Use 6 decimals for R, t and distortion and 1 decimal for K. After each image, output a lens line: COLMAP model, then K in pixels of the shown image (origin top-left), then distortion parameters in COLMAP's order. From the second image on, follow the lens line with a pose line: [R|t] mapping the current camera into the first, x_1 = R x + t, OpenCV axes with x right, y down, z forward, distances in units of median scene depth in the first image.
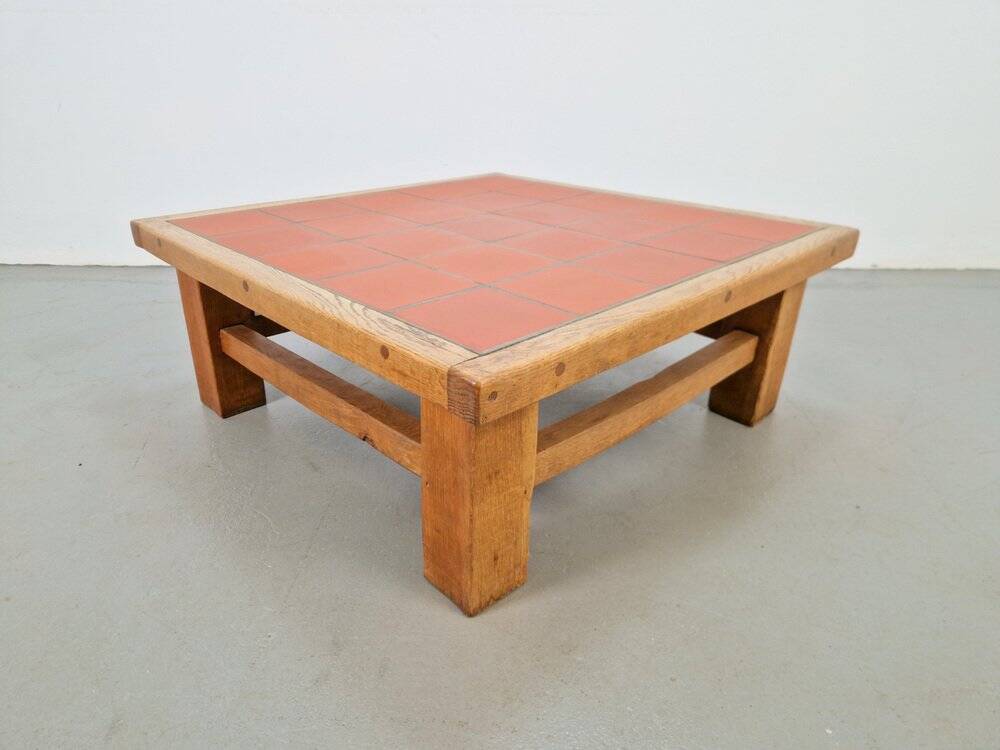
lens RADIAL K [[660.2, 0, 482.3], [0, 660.2, 375.5], [0, 0, 1]] dist [0.073278, -0.067960]
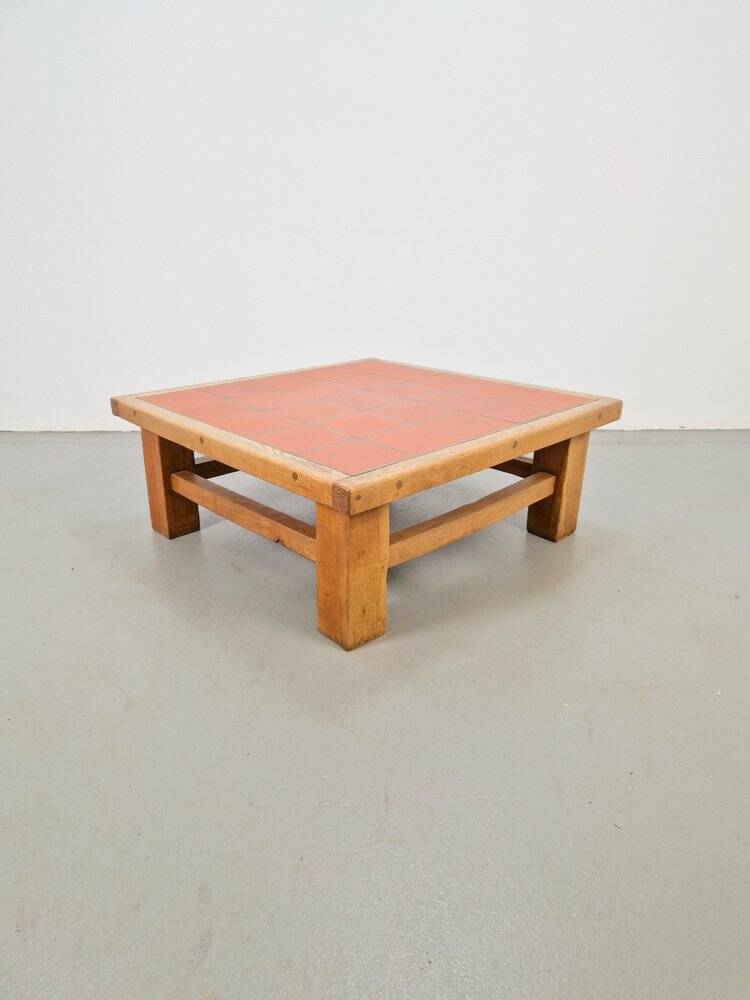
lens RADIAL K [[651.1, 0, 369.8], [0, 651.1, 484.9], [0, 0, 1]] dist [0.072324, -0.002198]
pose [[0.999976, -0.006401, -0.002599, 0.038423], [0.006162, 0.996496, -0.083412, 0.104717], [0.003124, 0.083394, 0.996512, -0.534182]]
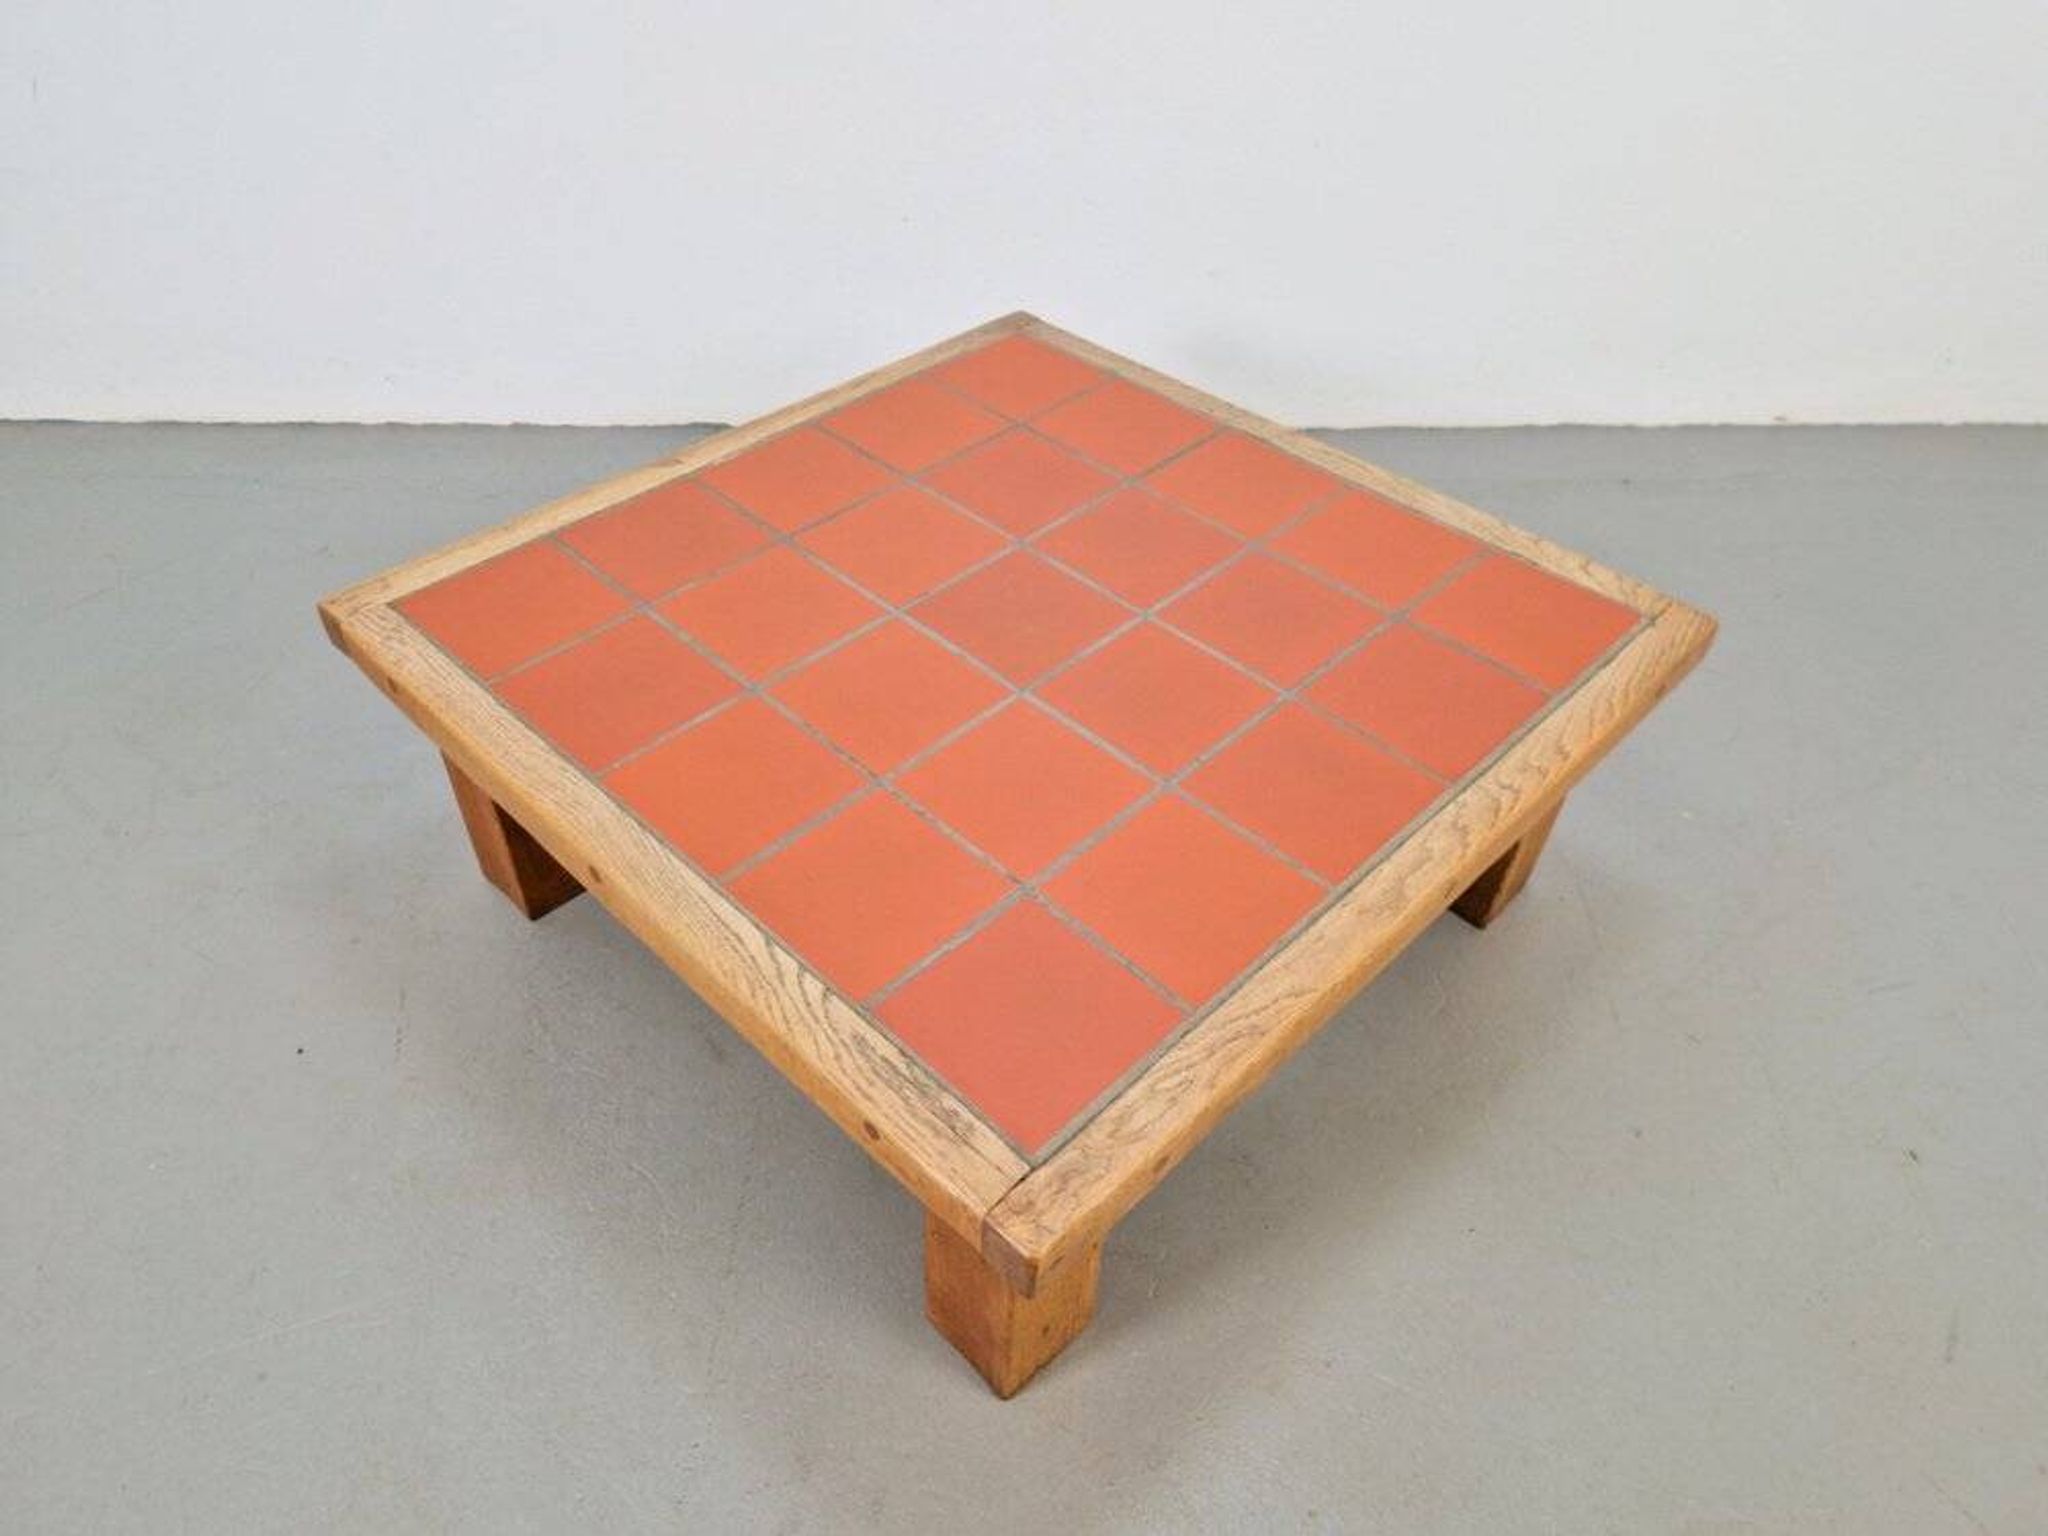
lens RADIAL K [[1362.1, 0, 1000.6], [0, 1362.1, 769.9], [0, 0, 1]] dist [0.081186, -0.069100]
pose [[0.999537, -0.013026, 0.027500, -0.050169], [0.004122, 0.953377, 0.301755, -0.609410], [-0.030148, -0.301502, 0.952989, -0.083480]]
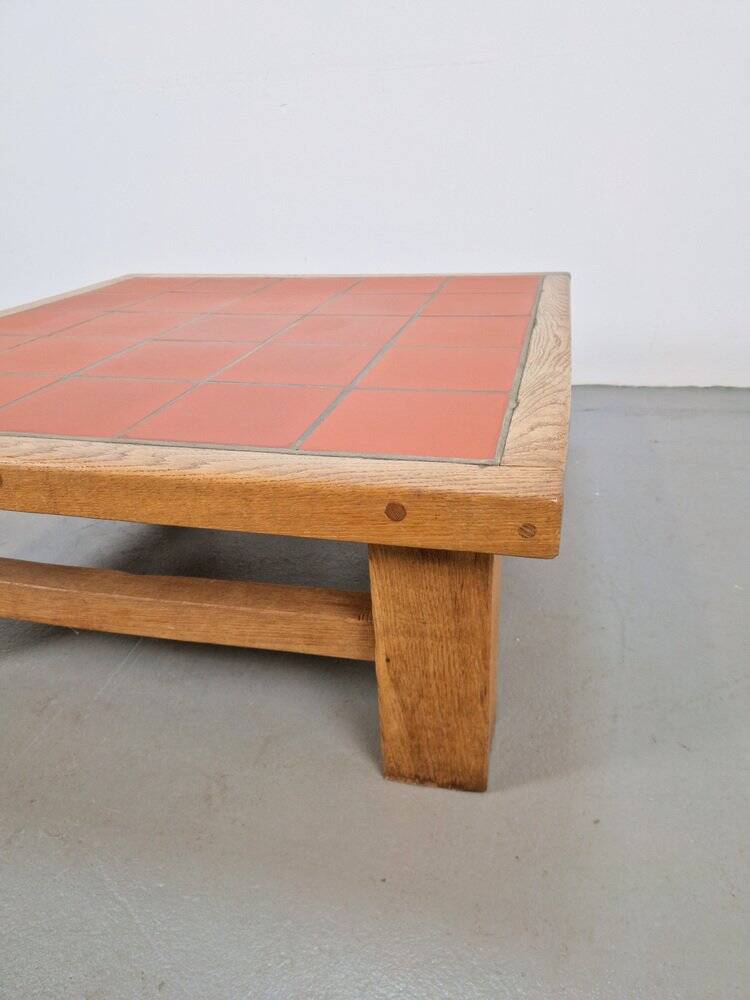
lens RADIAL K [[665.1, 0, 376.6], [0, 665.1, 485.6], [0, 0, 1]] dist [0.081186, -0.069100]
pose [[0.535187, 0.347430, -0.769979, 1.111772], [-0.317209, 0.927455, 0.198005, -0.371920], [0.782913, 0.138274, 0.606570, 0.955737]]
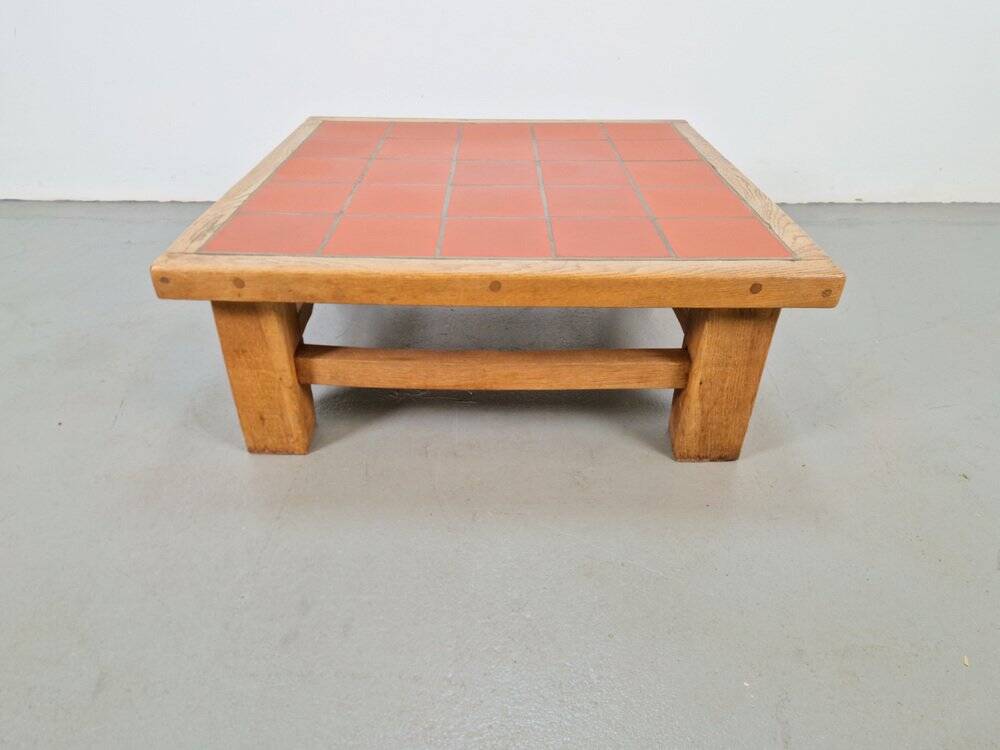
lens RADIAL K [[663.5, 0, 491.0], [0, 663.5, 371.5], [0, 0, 1]] dist [0.088147, -0.065876]
pose [[0.722451, 0.371732, -0.582992, 1.051960], [-0.299527, 0.928216, 0.220679, -0.230936], [0.623176, 0.015192, 0.781934, 0.239296]]
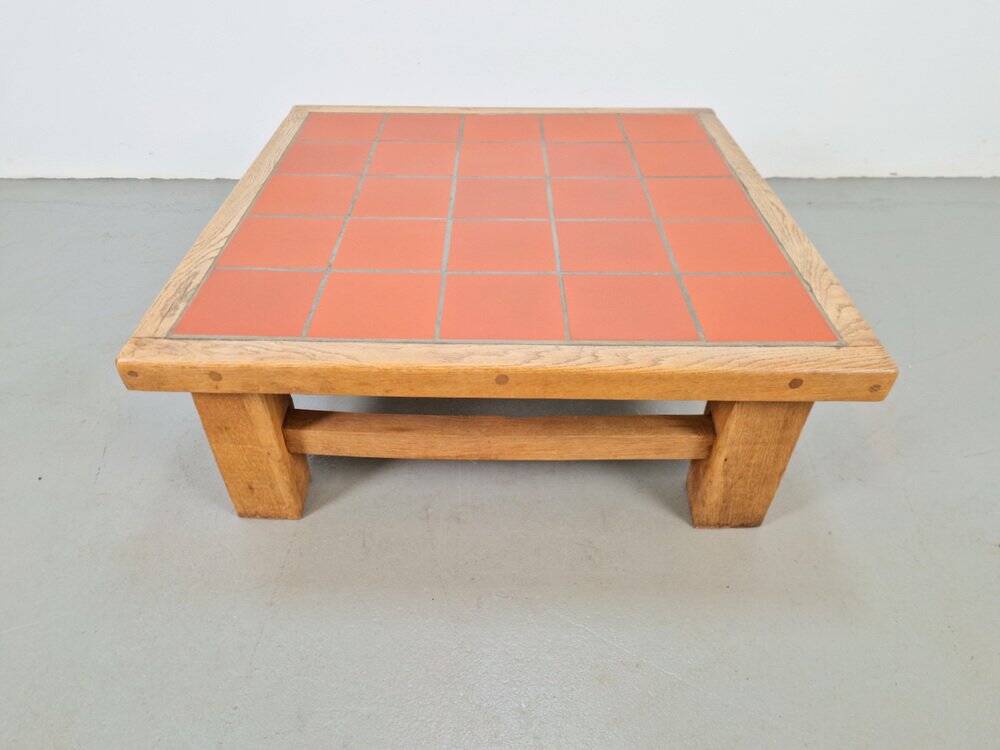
lens RADIAL K [[665.1, 0, 488.6], [0, 665.1, 375.9], [0, 0, 1]] dist [0.081186, -0.069100]
pose [[0.718688, 0.440270, -0.538192, 0.883110], [-0.296661, 0.894174, 0.335329, -0.440462], [0.628872, -0.081337, 0.773243, 0.326028]]
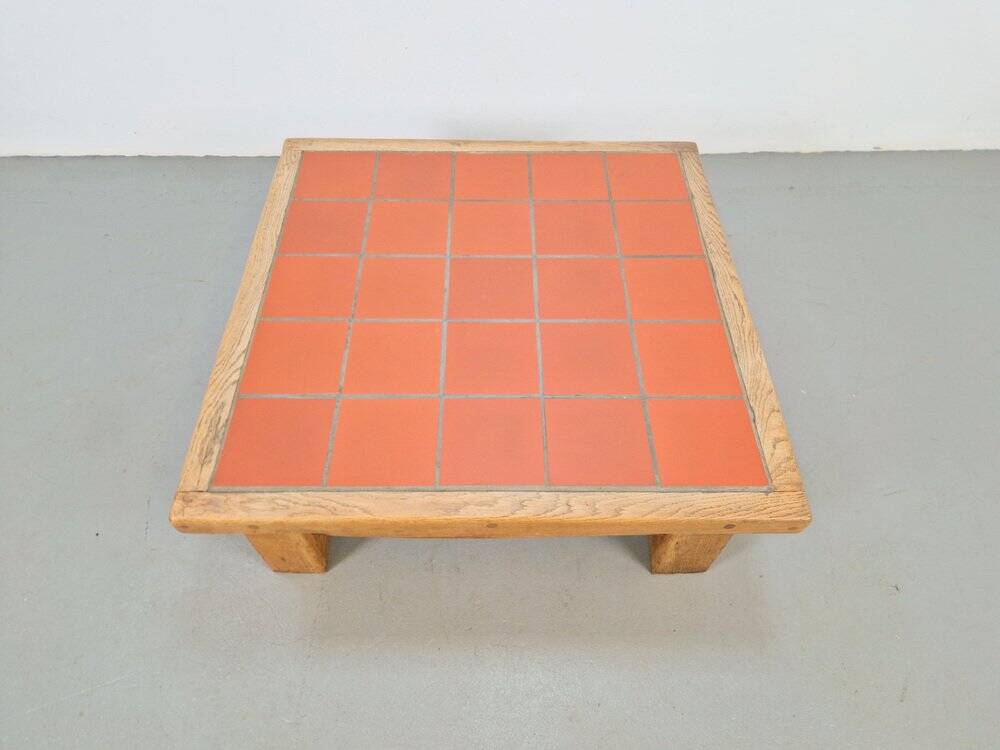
lens RADIAL K [[657.4, 0, 501.3], [0, 657.4, 368.1], [0, 0, 1]] dist [0.087070, -0.067971]
pose [[0.735628, 0.541273, -0.407277, 0.719835], [-0.299001, 0.798968, 0.521774, -0.938930], [0.607824, -0.262056, 0.749584, 0.294956]]
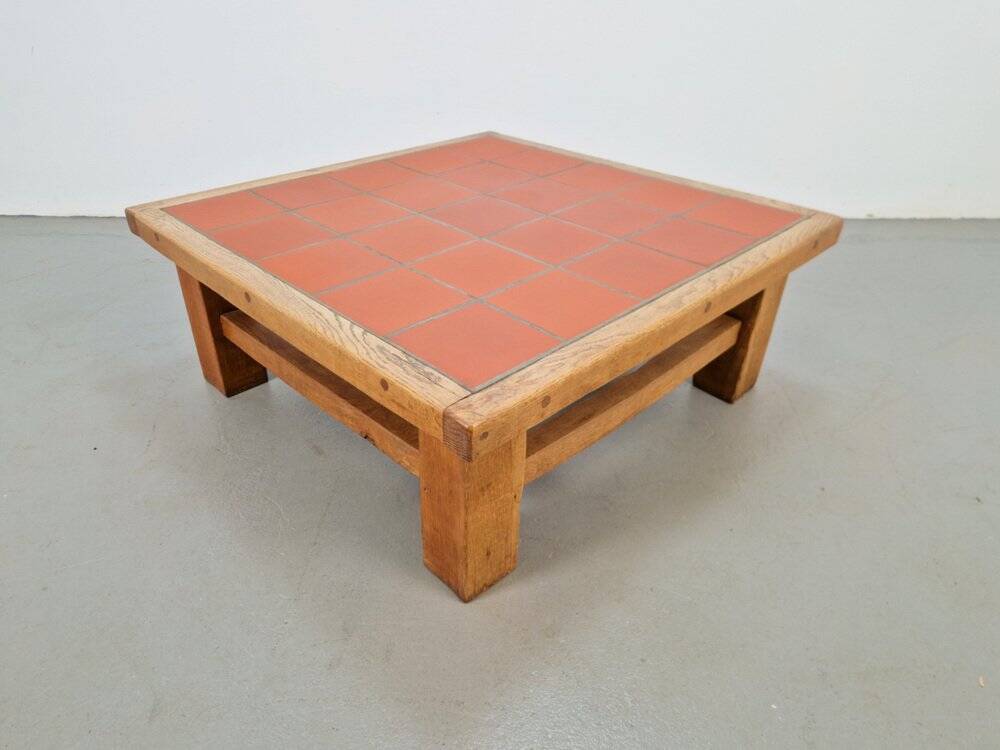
lens RADIAL K [[671.3, 0, 488.1], [0, 671.3, 376.5], [0, 0, 1]] dist [0.078059, -0.073193]
pose [[0.999900, -0.005090, 0.013194, 0.006405], [0.003346, 0.991636, 0.129021, -0.158873], [-0.013740, -0.128964, 0.991554, -0.077178]]
